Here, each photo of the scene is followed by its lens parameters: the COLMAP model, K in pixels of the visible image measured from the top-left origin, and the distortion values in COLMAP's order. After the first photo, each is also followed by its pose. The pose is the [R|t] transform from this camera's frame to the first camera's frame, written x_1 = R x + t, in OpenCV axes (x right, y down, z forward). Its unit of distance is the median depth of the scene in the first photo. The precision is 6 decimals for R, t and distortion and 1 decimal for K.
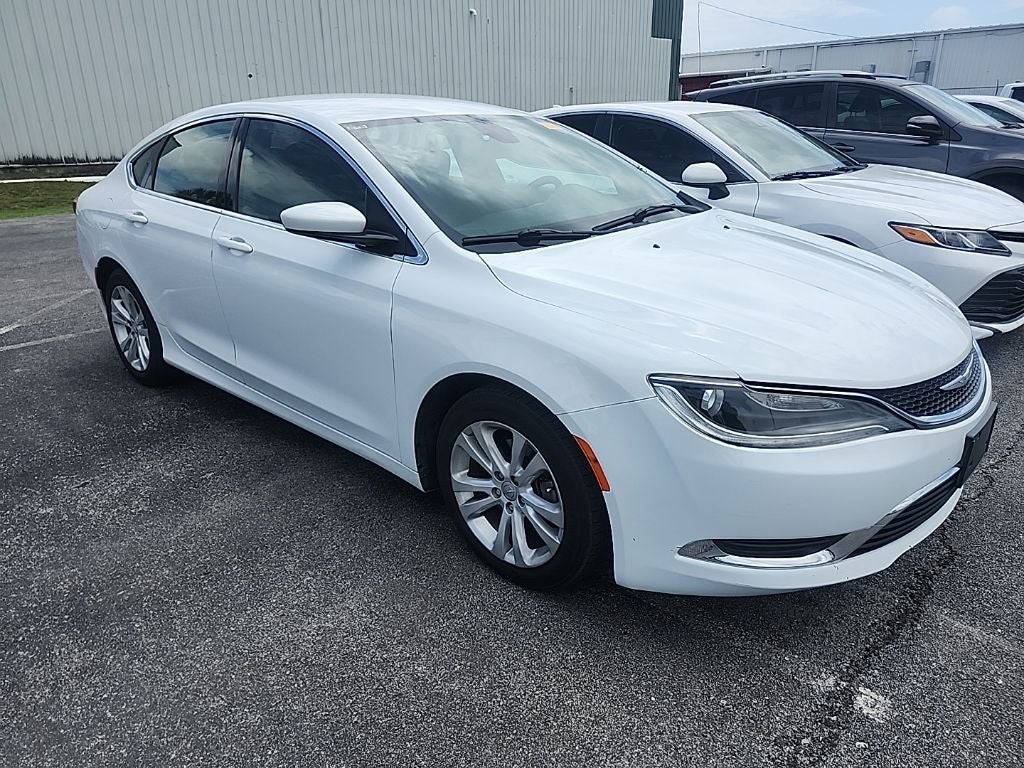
lens RADIAL K [[737.9, 0, 507.6], [0, 737.9, 389.5], [0, 0, 1]] dist [0.040779, -0.041921]
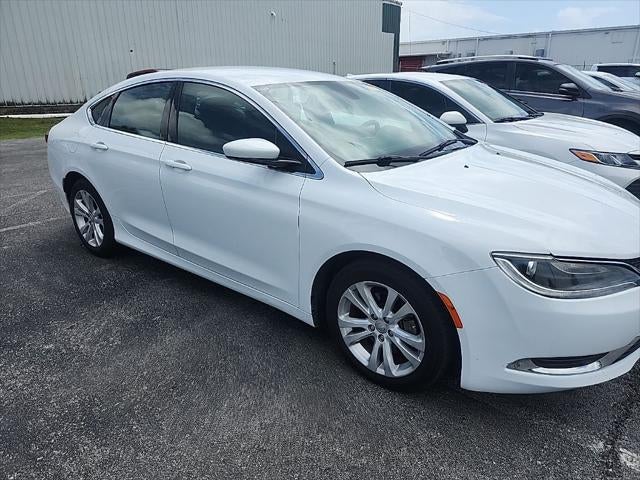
lens RADIAL K [[461.2, 0, 320.4], [0, 461.2, 236.9], [0, 0, 1]] dist [0.040779, -0.041921]
pose [[0.996628, -0.013546, 0.080925, -0.180078], [0.015360, 0.999643, -0.021840, -0.027053], [-0.080600, 0.023009, 0.996481, 0.047454]]
